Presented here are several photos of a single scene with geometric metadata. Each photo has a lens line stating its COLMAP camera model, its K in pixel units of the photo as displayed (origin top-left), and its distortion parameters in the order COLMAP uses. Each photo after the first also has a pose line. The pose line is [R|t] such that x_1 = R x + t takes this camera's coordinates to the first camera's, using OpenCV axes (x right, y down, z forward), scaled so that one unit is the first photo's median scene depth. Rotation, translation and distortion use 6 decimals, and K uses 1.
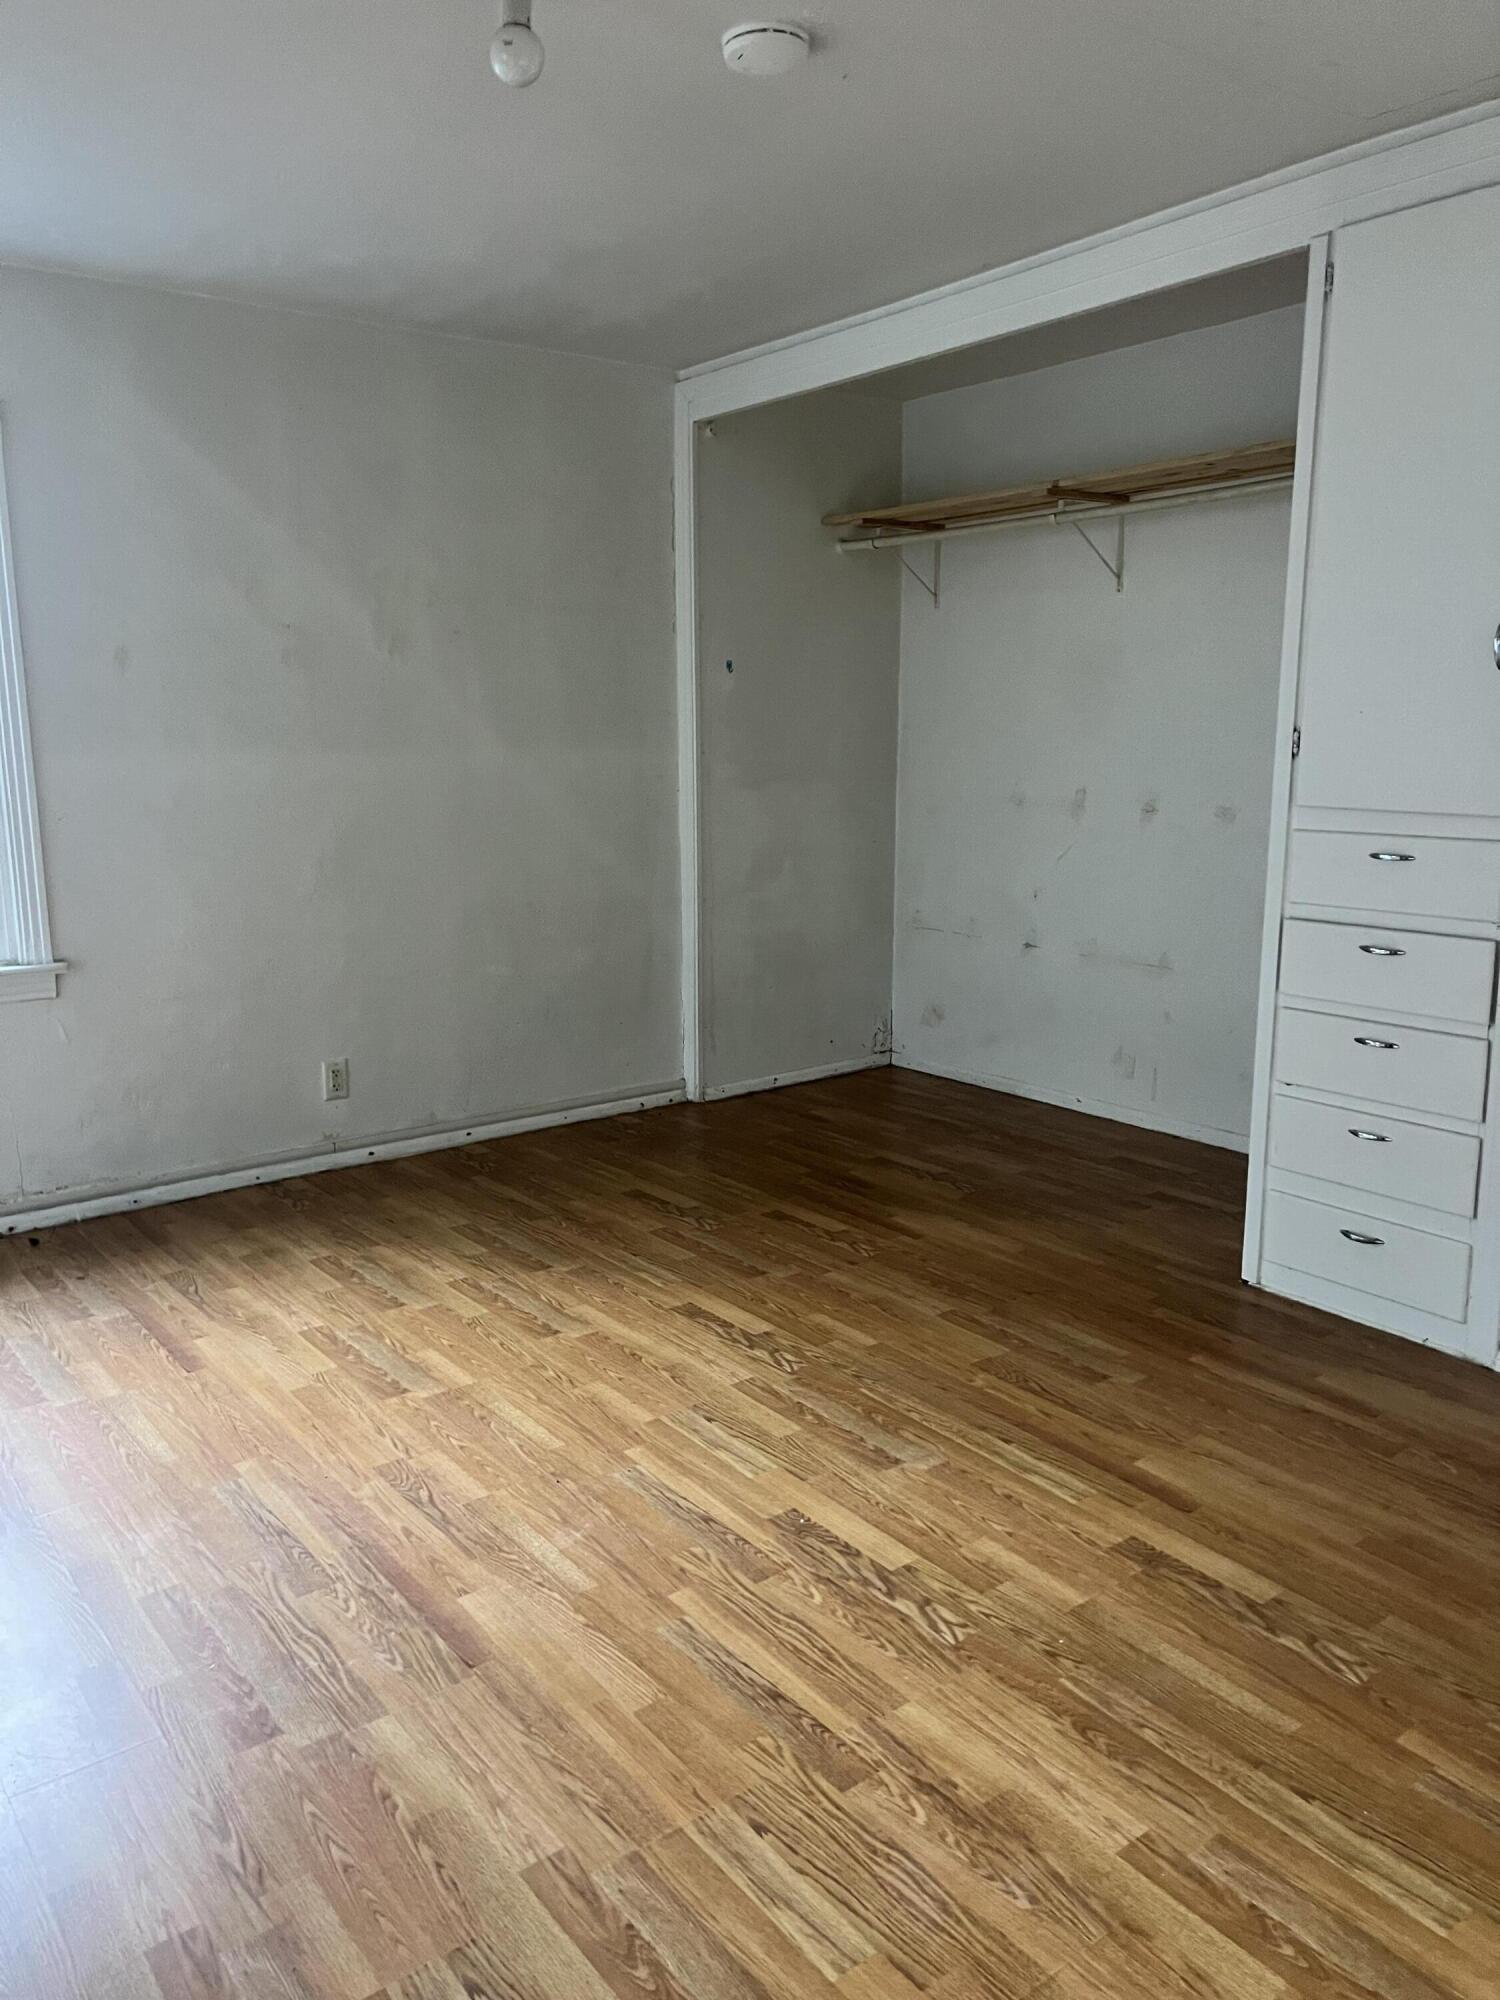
lens RADIAL K [[1492.8, 0, 750.0], [0, 1492.8, 1000.0], [0, 0, 1]] dist [0.074667, -0.091159]
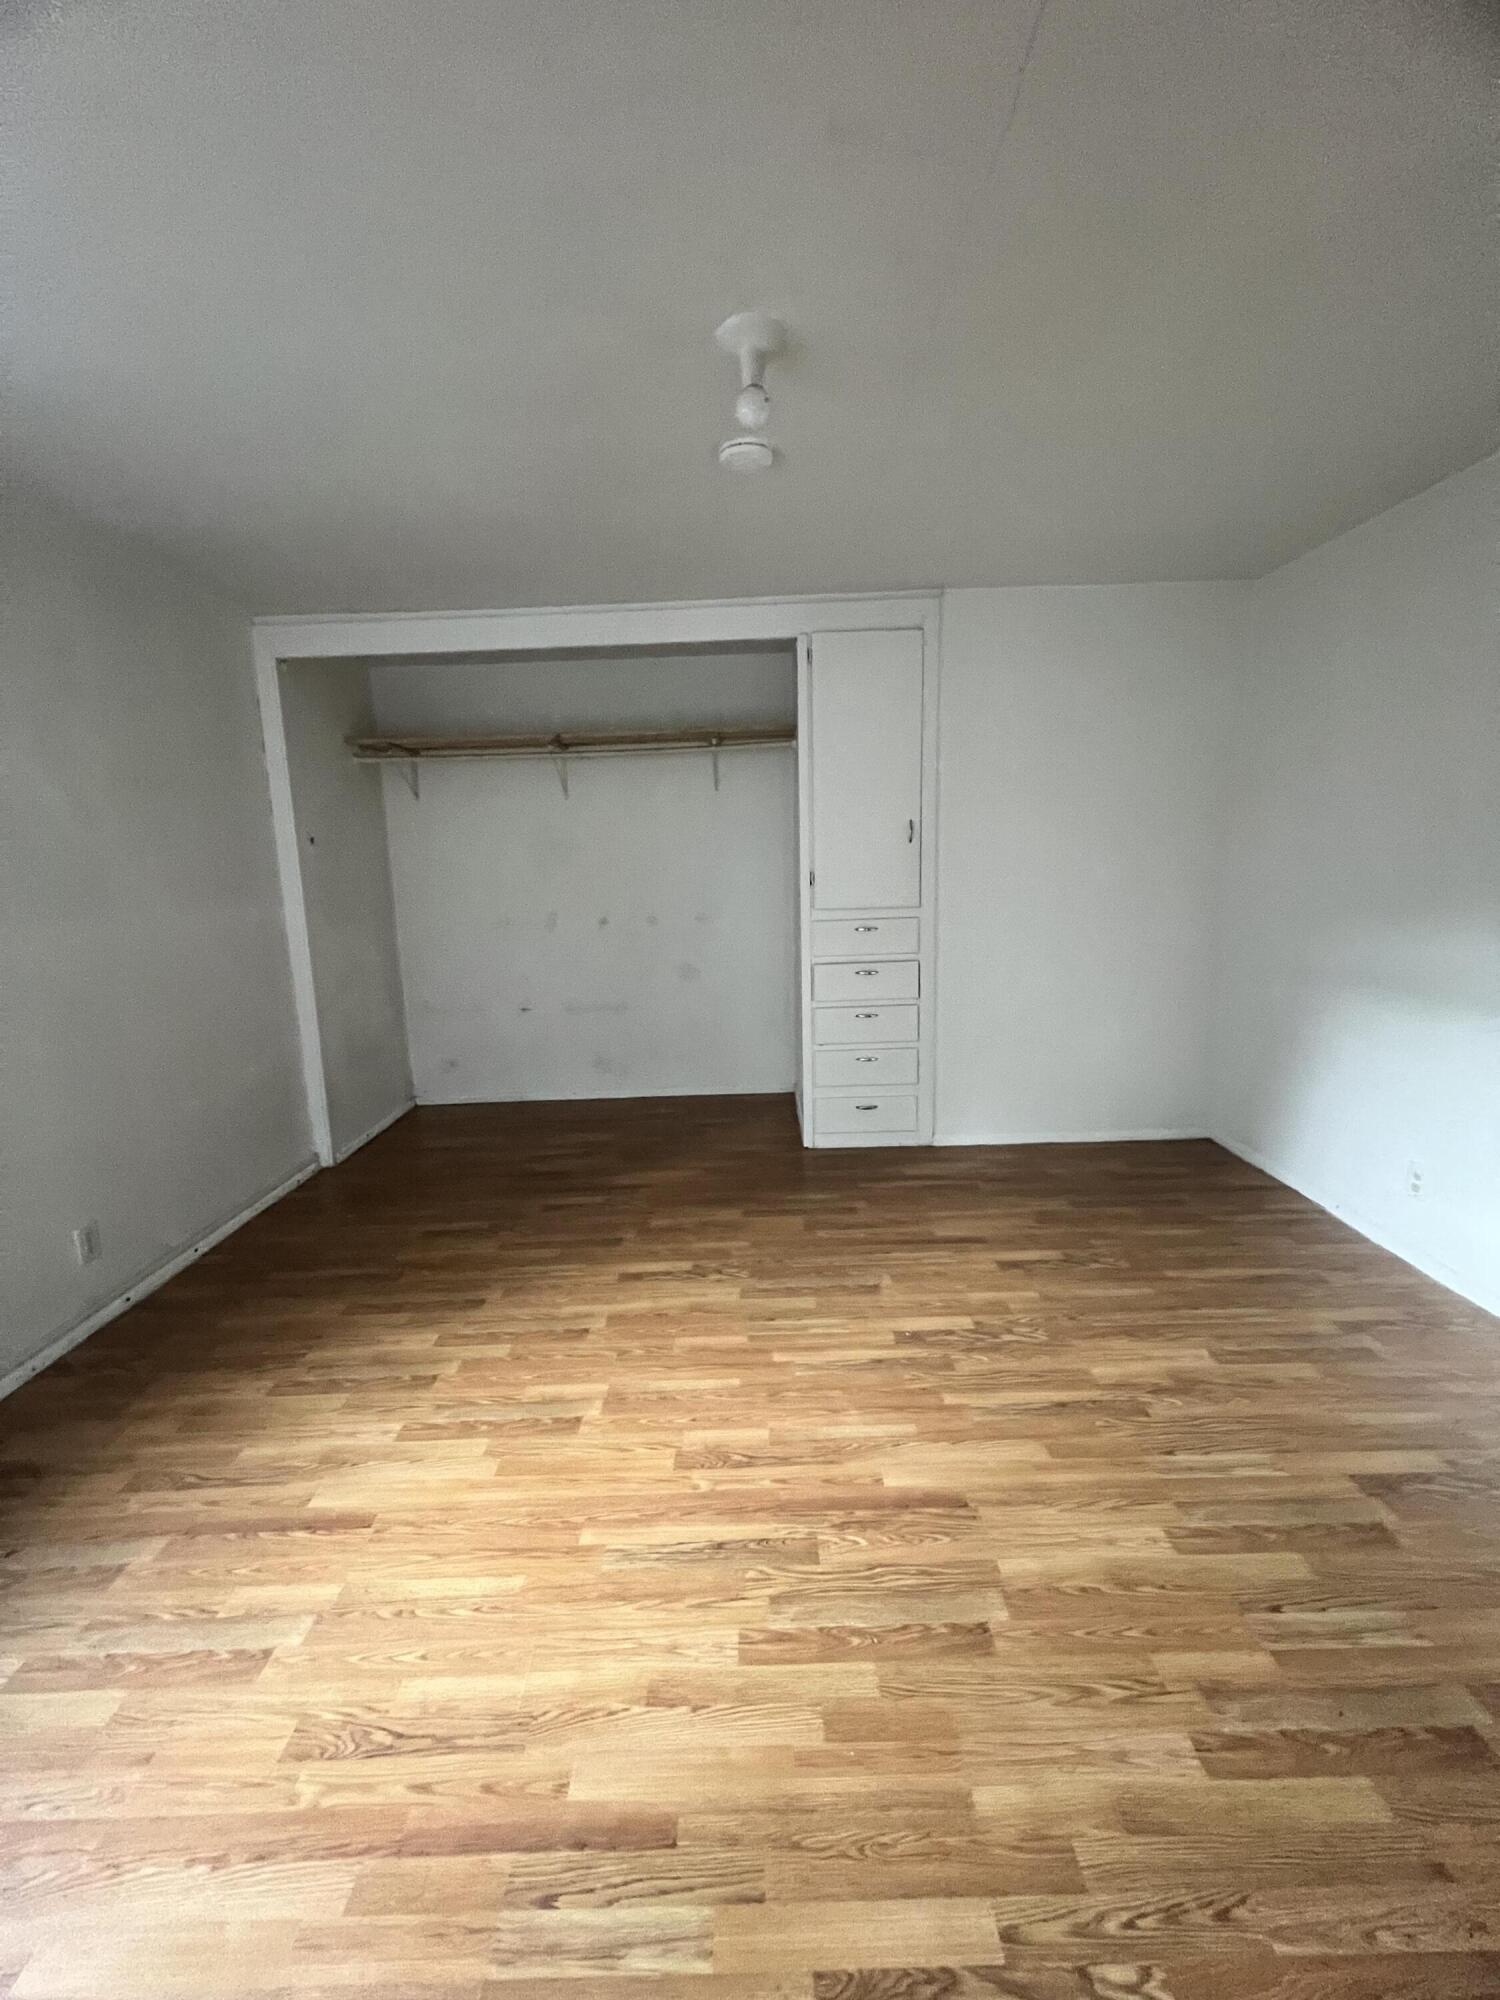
lens RADIAL K [[801.3, 0, 750.0], [0, 801.3, 1000.0], [0, 0, 1]] dist [-0.001953, -0.000173]
pose [[0.603605, -0.151062, 0.782842, -0.582792], [0.174191, 0.983152, 0.055406, -0.087273], [-0.778022, 0.102921, 0.619749, 0.427186]]
